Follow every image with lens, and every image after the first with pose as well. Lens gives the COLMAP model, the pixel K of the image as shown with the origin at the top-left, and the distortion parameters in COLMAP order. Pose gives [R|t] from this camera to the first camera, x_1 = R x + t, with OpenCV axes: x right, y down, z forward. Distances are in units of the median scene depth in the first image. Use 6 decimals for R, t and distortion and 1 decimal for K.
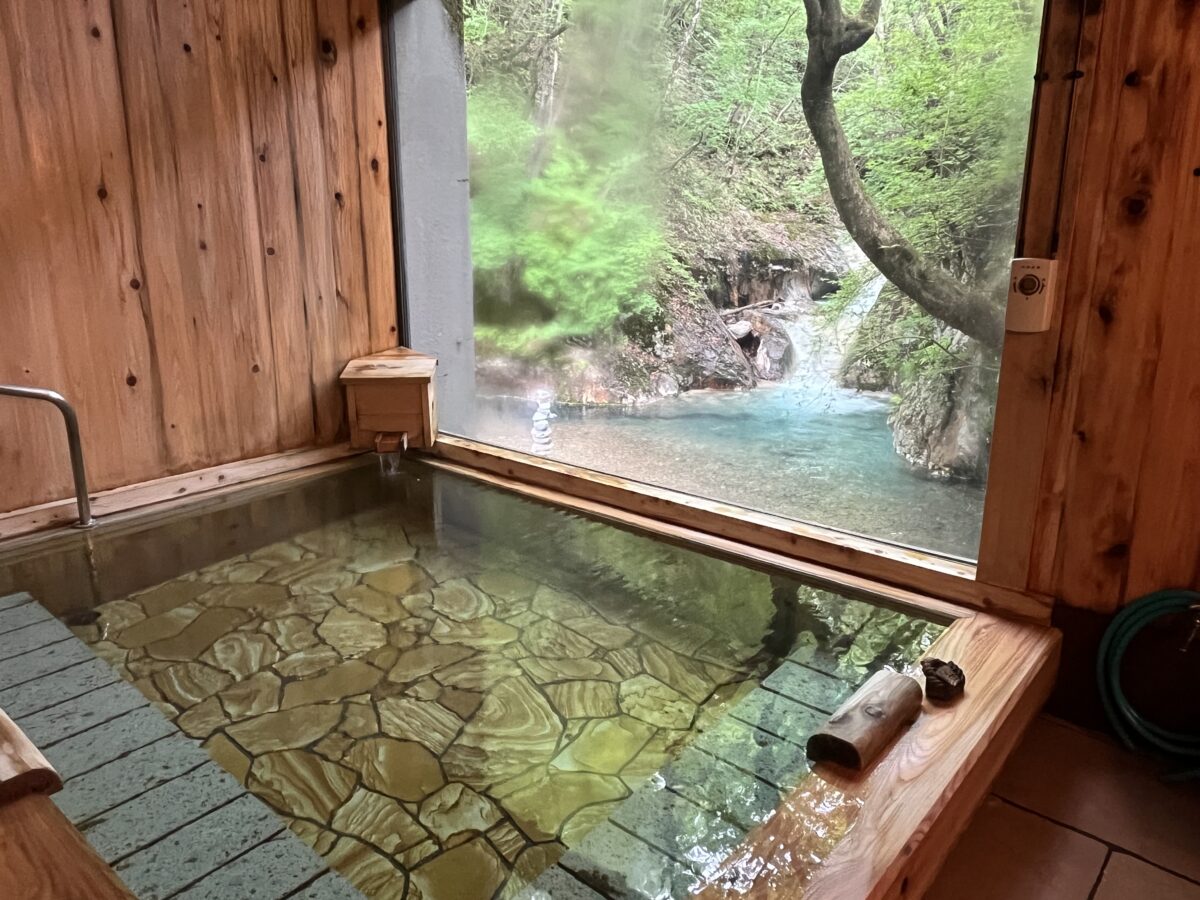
lens RADIAL K [[859.0, 0, 601.3], [0, 859.0, 444.9], [0, 0, 1]] dist [-0.003724, -0.000405]
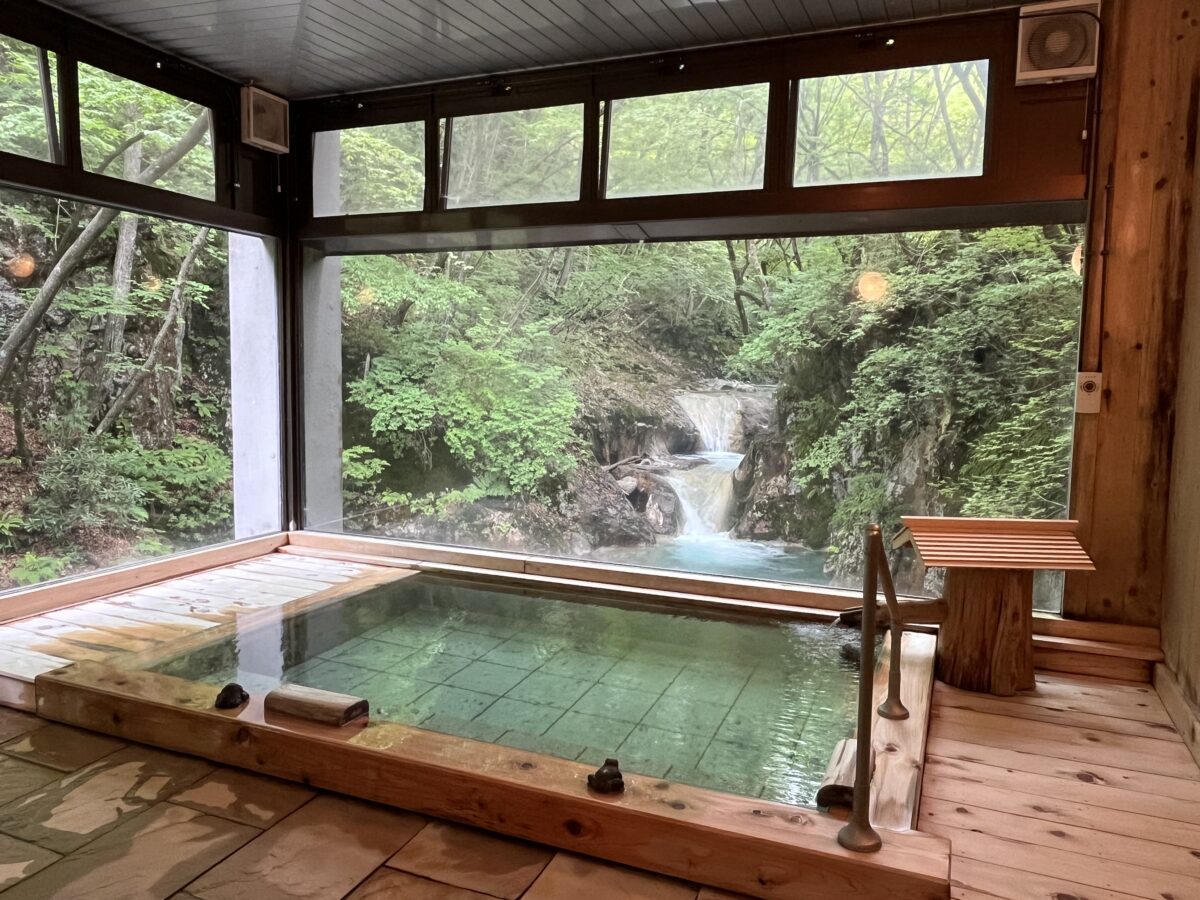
lens RADIAL K [[859.0, 0, 599.7], [0, 859.0, 450.3], [0, 0, 1]] dist [-0.003724, -0.000405]
pose [[0.952215, -0.015473, 0.305038, -0.192761], [0.066170, 0.985448, -0.156571, -0.019903], [-0.298176, 0.169274, 0.939381, 0.052746]]
